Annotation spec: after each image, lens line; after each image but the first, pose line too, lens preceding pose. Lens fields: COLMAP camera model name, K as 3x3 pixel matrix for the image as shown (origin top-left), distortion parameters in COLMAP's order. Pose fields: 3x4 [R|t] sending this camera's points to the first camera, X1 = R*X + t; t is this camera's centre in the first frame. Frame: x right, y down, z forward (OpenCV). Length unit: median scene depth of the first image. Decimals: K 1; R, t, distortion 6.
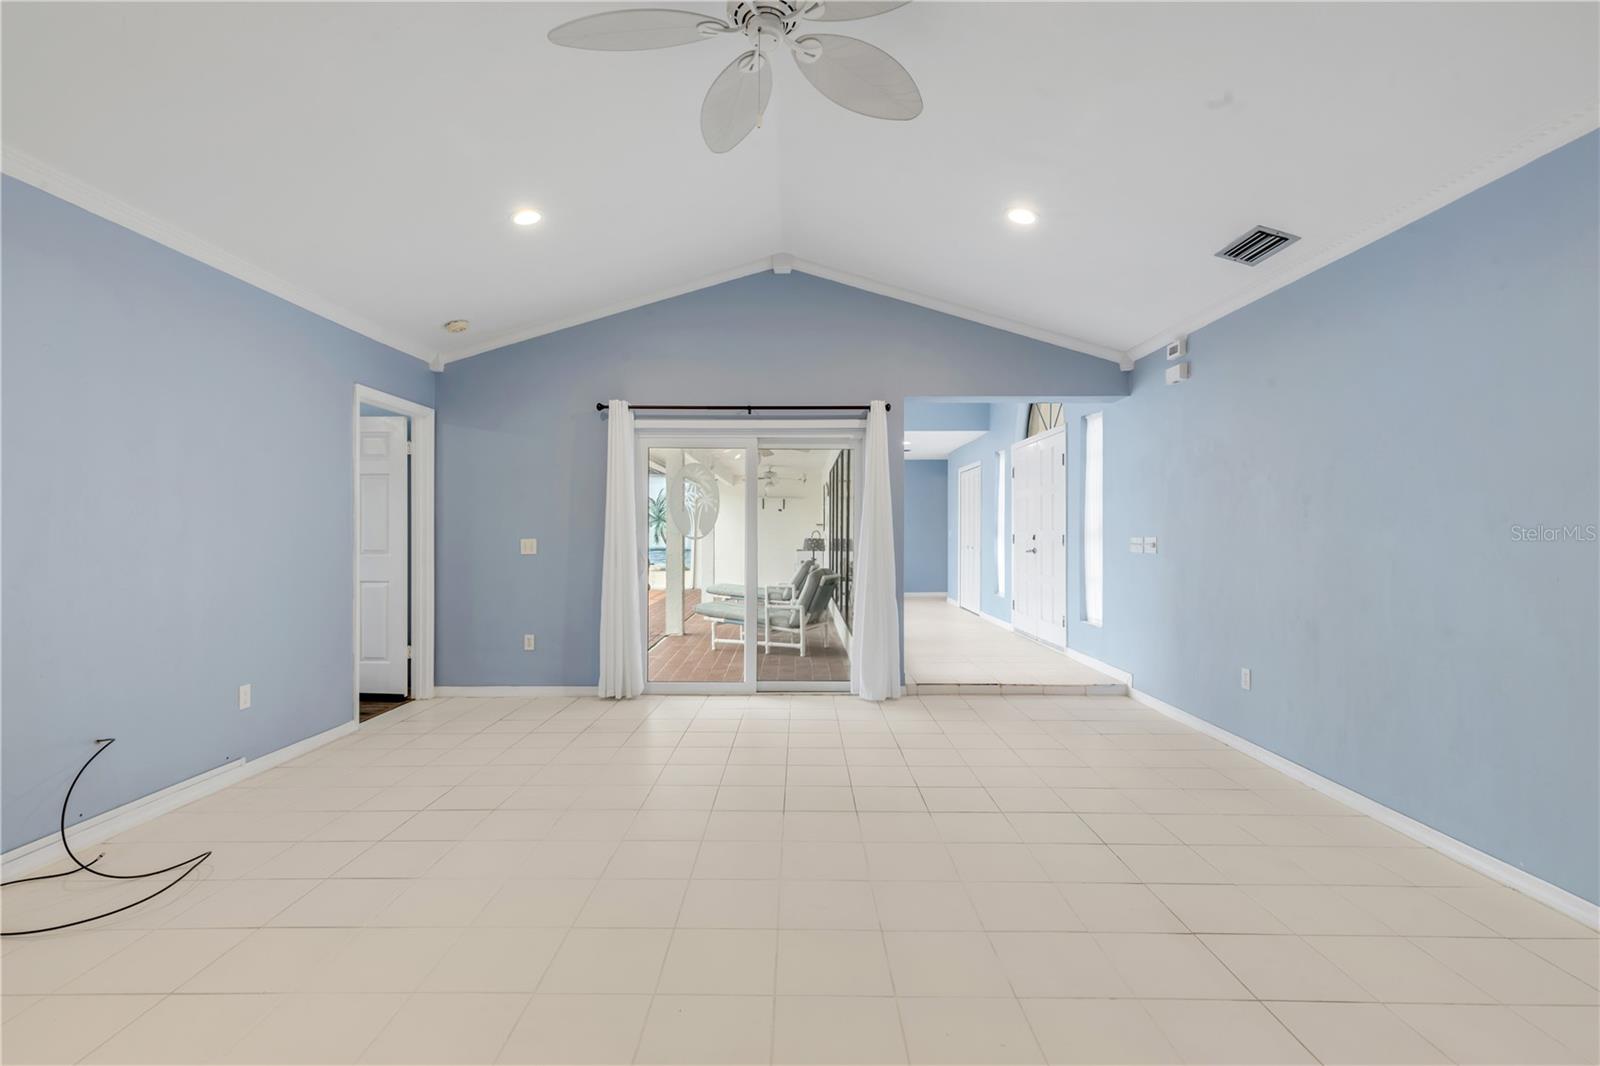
lens RADIAL K [[727.6, 0, 799.0], [0, 727.6, 535.4], [0, 0, 1]] dist [0.010956, -0.001002]
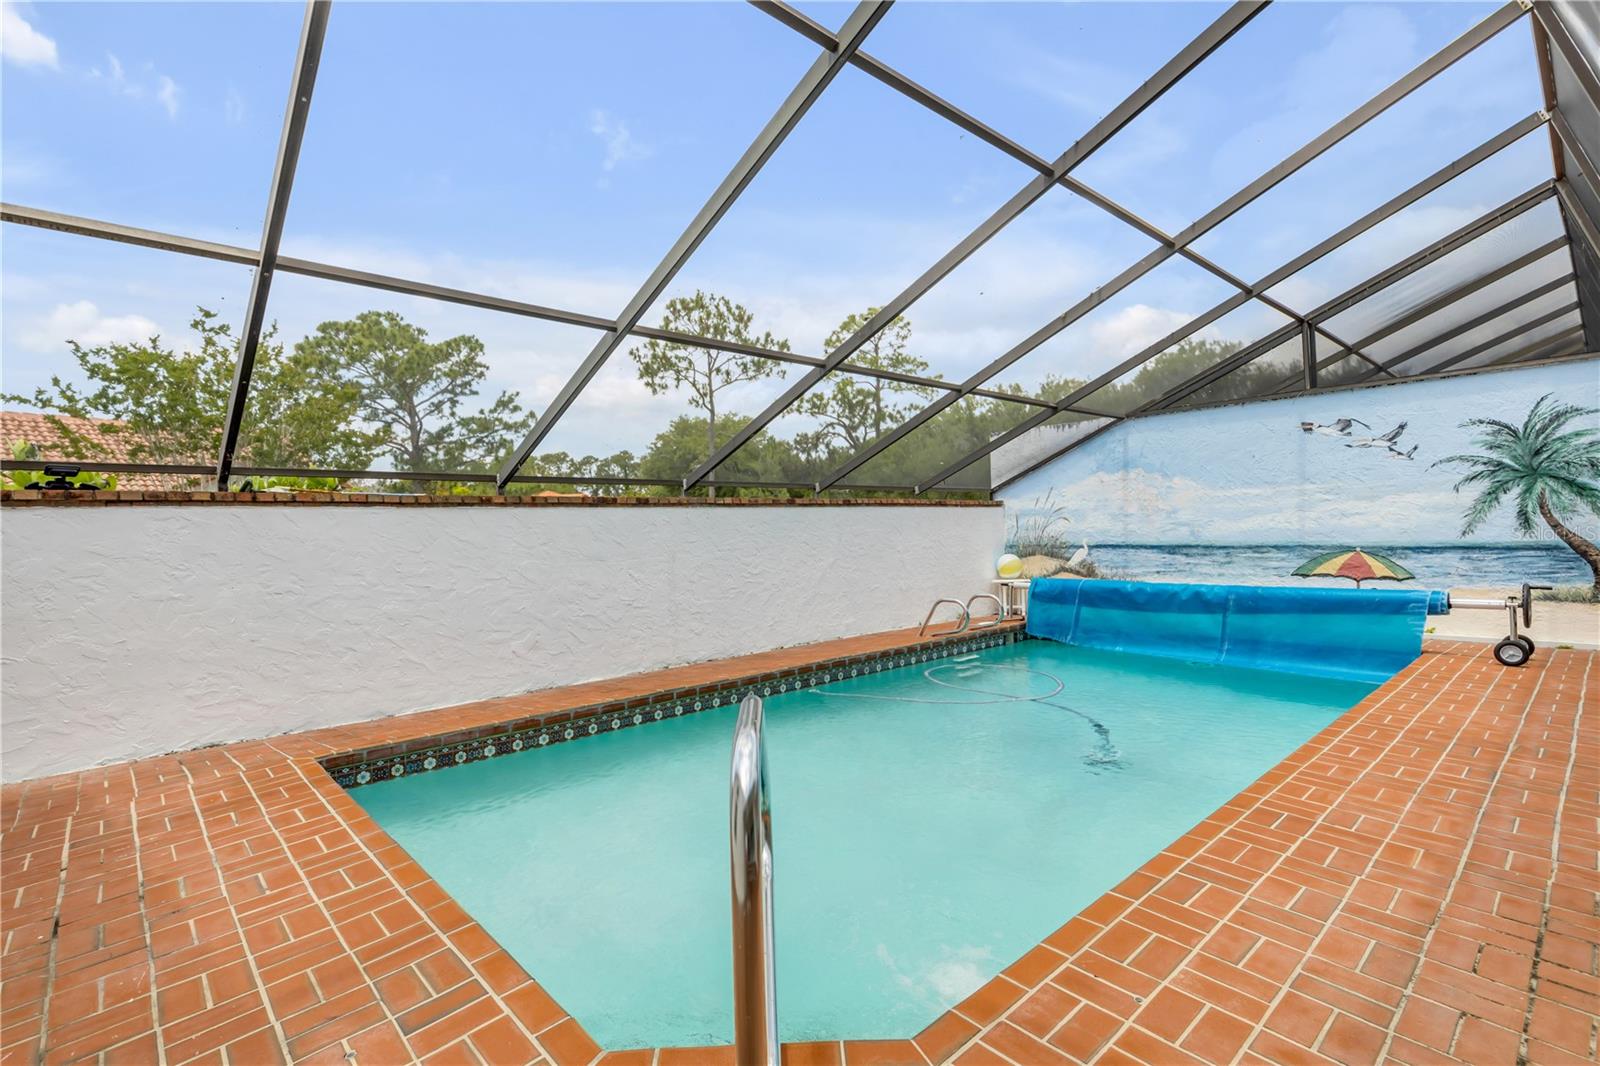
lens RADIAL K [[750.6, 0, 800.0], [0, 750.6, 533.0], [0, 0, 1]] dist [0.009263, -0.001433]
pose [[0.680441, -0.015788, -0.732633, -0.496341], [0.021717, 0.999763, -0.001374, 0.008717], [0.732481, -0.014976, 0.680623, 1.261353]]
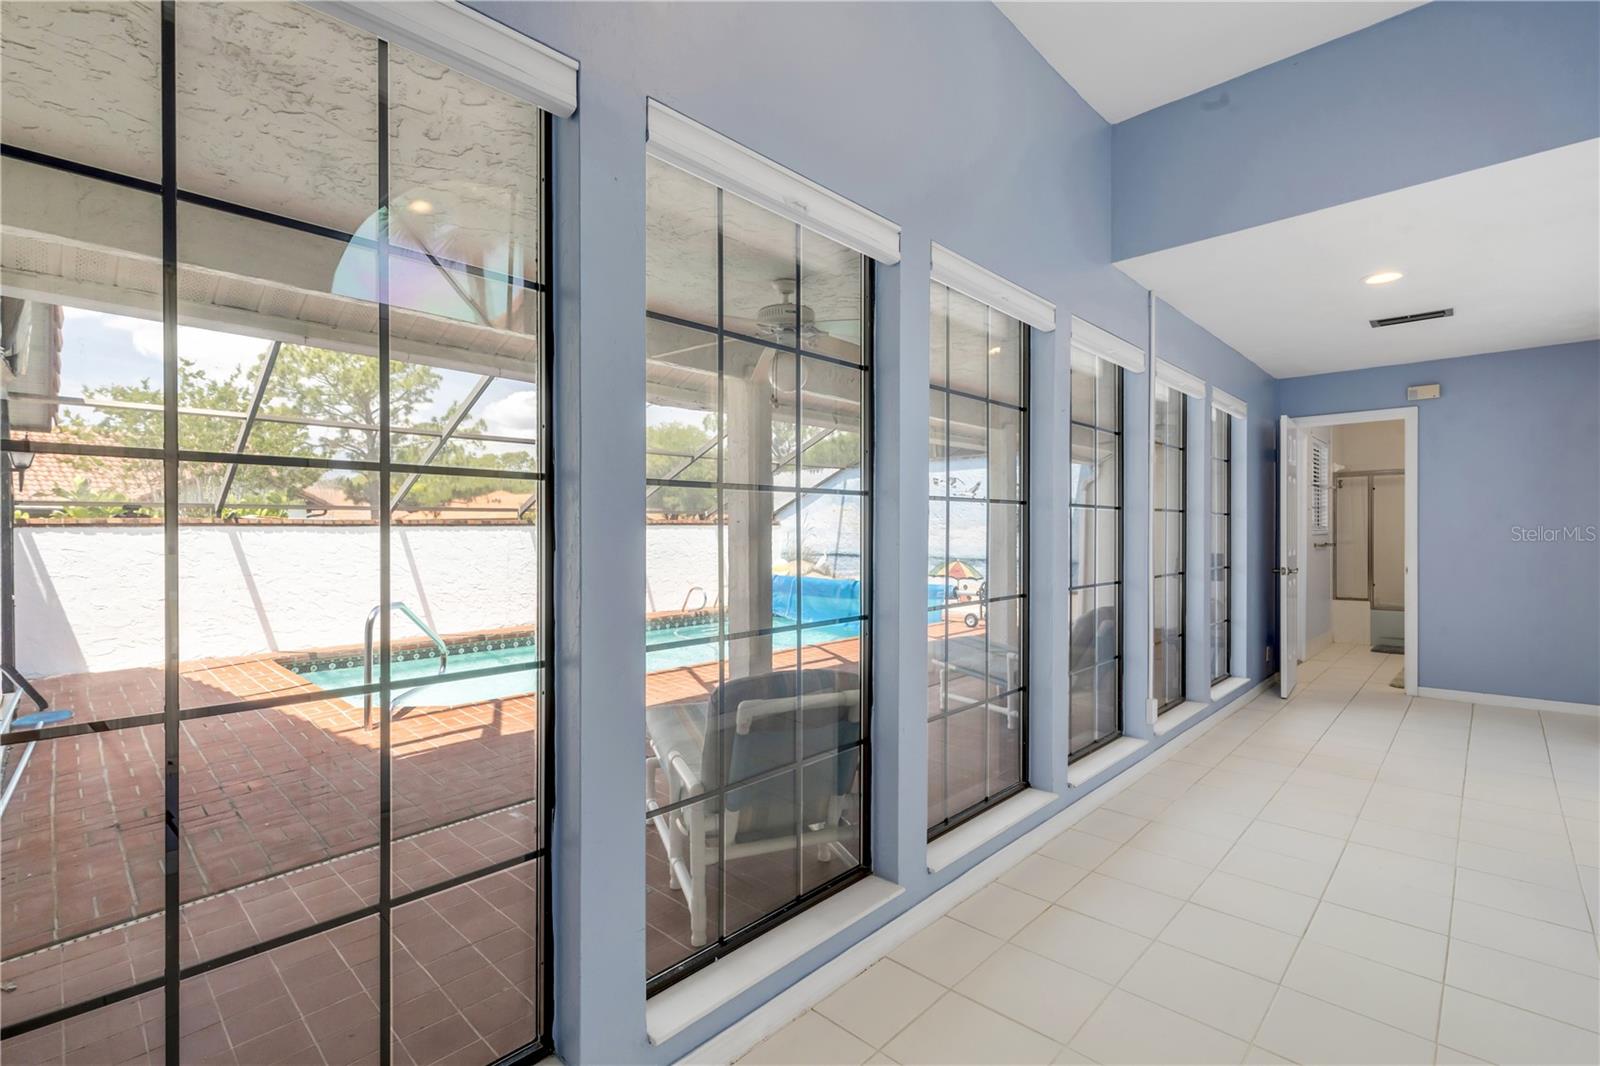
lens RADIAL K [[718.6, 0, 799.4], [0, 718.6, 534.5], [0, 0, 1]] dist [0.005501, -0.000550]
pose [[0.721568, -0.001182, -0.692343, 0.356837], [0.002470, 0.999997, 0.000868, -0.020029], [0.692339, -0.002336, 0.721568, 1.115357]]
